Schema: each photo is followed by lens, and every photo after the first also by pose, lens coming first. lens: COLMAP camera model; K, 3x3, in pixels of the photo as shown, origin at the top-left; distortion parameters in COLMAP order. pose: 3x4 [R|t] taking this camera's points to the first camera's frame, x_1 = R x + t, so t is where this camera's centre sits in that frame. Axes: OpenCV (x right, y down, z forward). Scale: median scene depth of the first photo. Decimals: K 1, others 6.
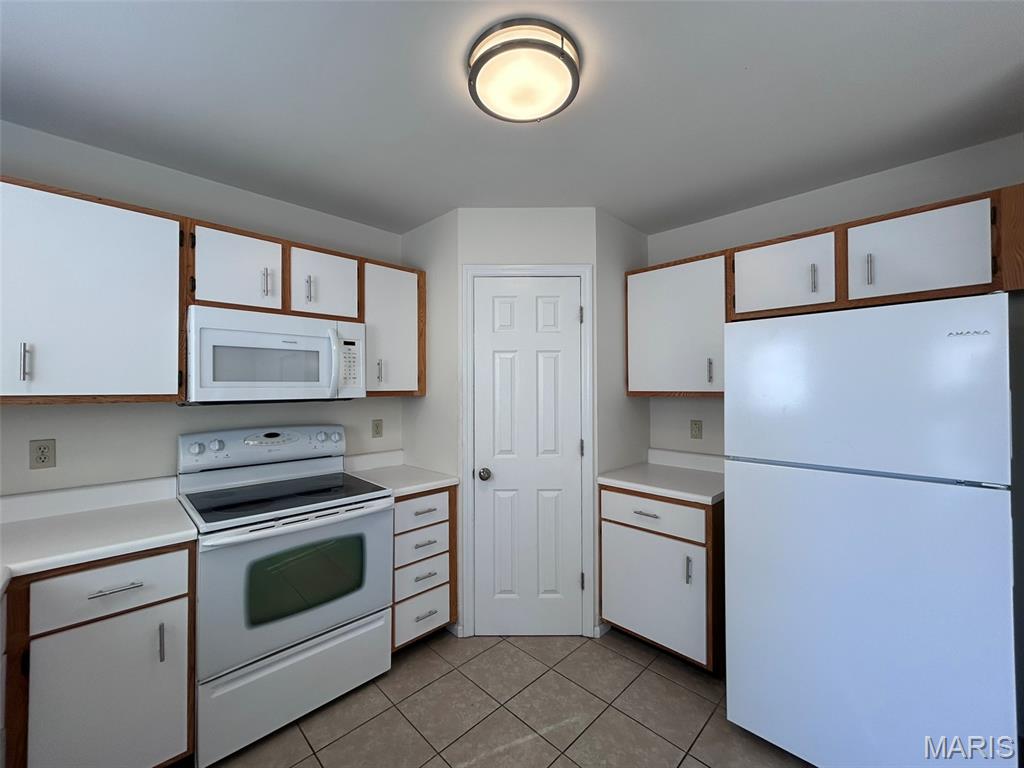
lens RADIAL K [[412.4, 0, 512.0], [0, 412.4, 384.0], [0, 0, 1]] dist [-0.001992, 0.000306]
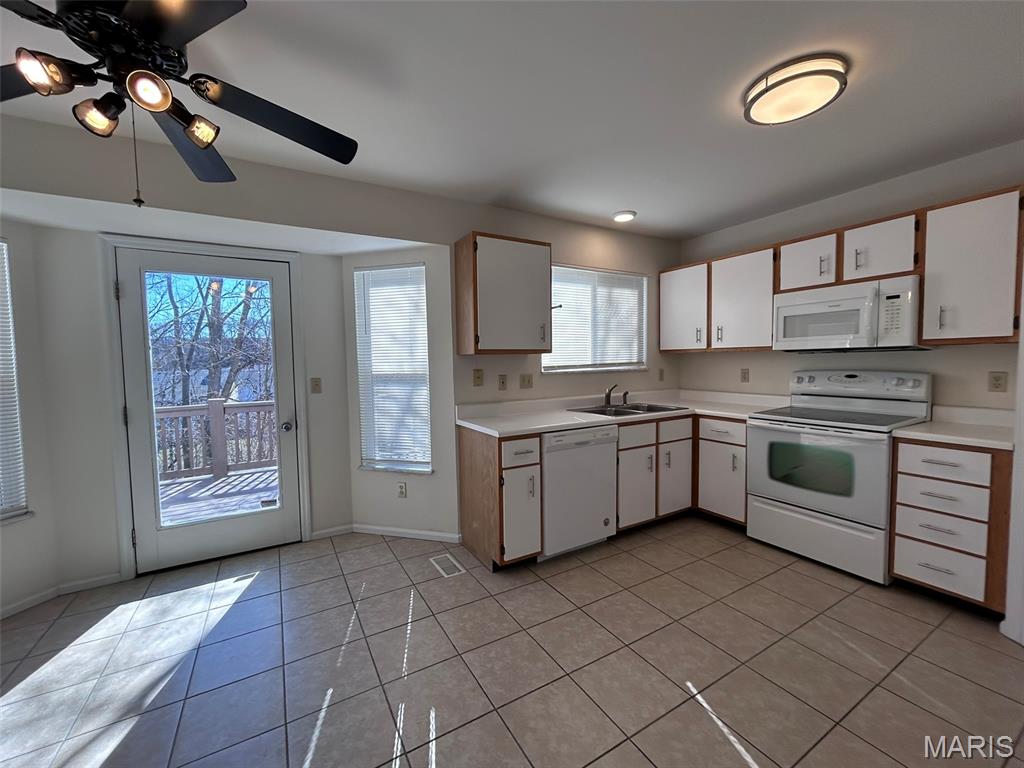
lens RADIAL K [[412.4, 0, 512.0], [0, 412.4, 384.0], [0, 0, 1]] dist [-0.001992, 0.000306]
pose [[-0.252441, 0.059200, -0.965800, 1.008796], [0.023513, 0.998207, 0.055041, 0.053278], [0.967327, -0.008814, -0.253380, 0.297555]]
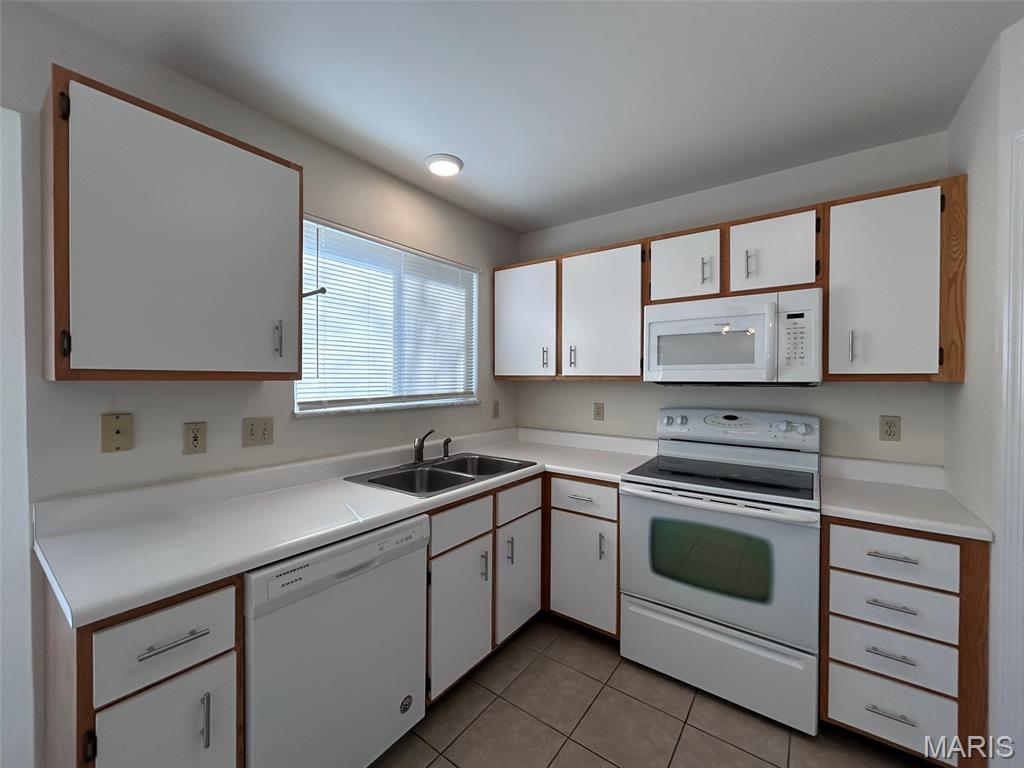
lens RADIAL K [[412.4, 0, 512.0], [0, 412.4, 384.0], [0, 0, 1]] dist [-0.001992, 0.000306]
pose [[0.151884, 0.014011, -0.988299, 0.357969], [0.003010, 0.999888, 0.014638, 0.025690], [0.988394, -0.005198, 0.151825, 0.326089]]
